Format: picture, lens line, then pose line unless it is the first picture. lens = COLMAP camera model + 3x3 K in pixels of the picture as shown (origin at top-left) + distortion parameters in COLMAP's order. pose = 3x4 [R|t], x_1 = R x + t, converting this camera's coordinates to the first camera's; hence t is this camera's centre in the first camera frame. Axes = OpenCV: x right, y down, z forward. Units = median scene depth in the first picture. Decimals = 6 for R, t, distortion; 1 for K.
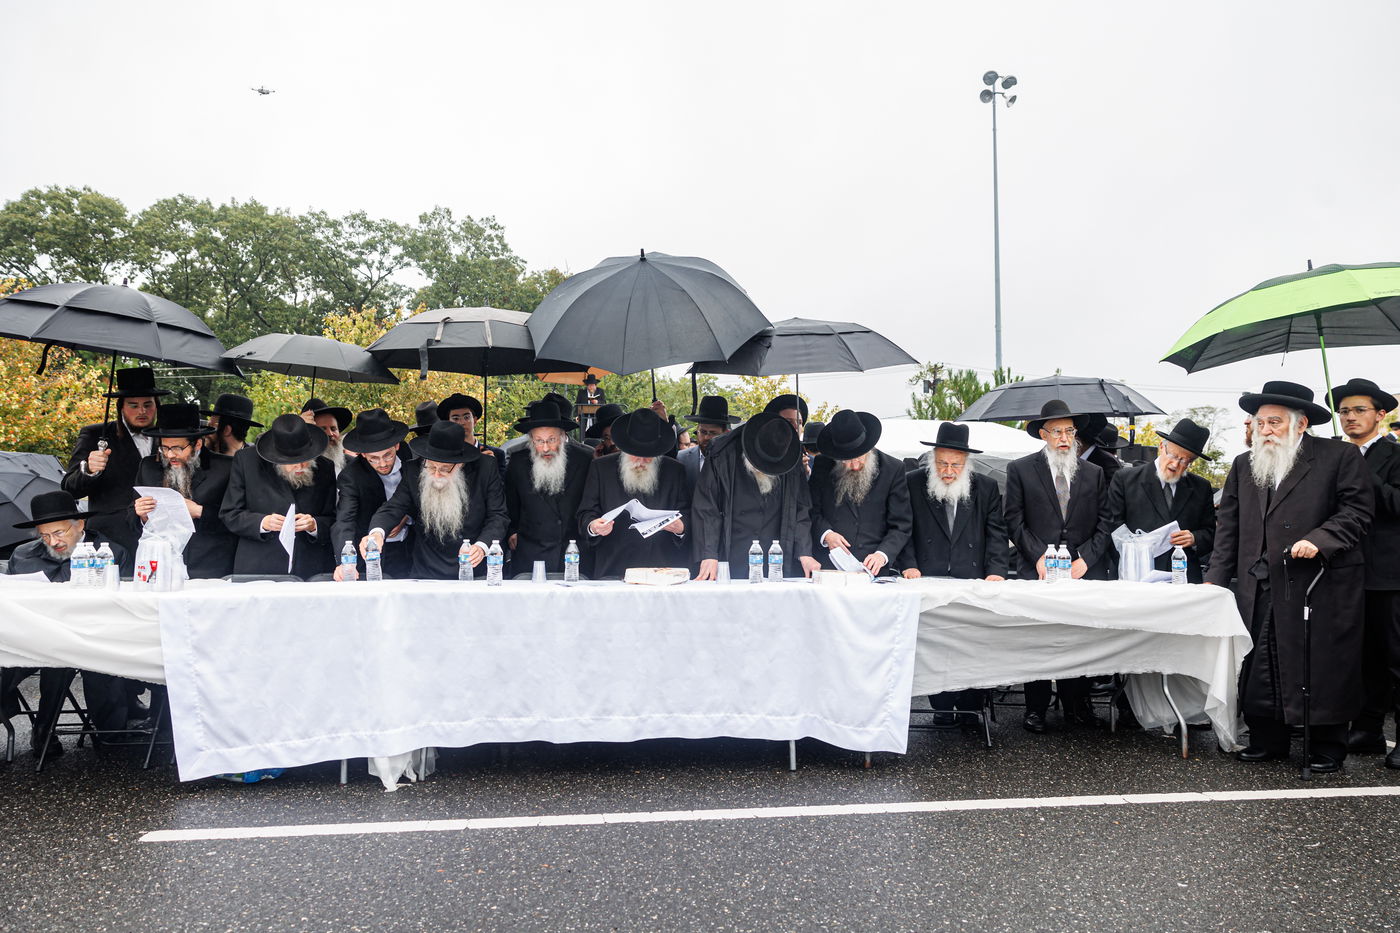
lens RADIAL K [[954.3, 0, 700.0], [0, 954.3, 466.5], [0, 0, 1]] dist [0.016105, 0.000055]
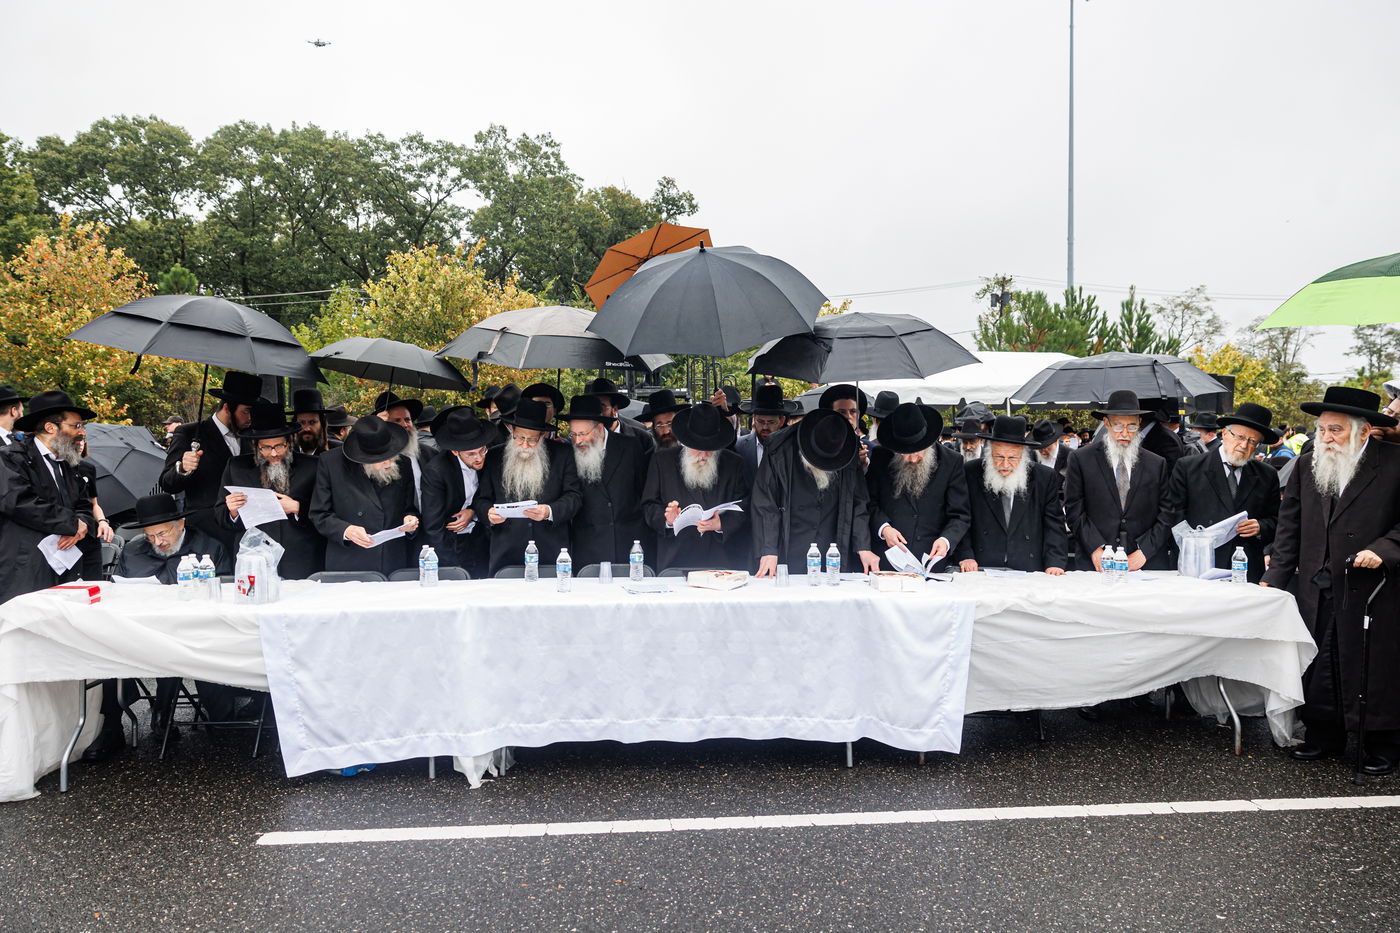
lens RADIAL K [[954.3, 0, 700.0], [0, 954.3, 466.5], [0, 0, 1]] dist [0.016105, 0.000055]
pose [[0.997873, -0.008071, -0.064687, 0.003690], [0.013758, 0.996029, 0.087958, -0.104408], [0.063720, -0.088661, 0.994022, -0.025767]]
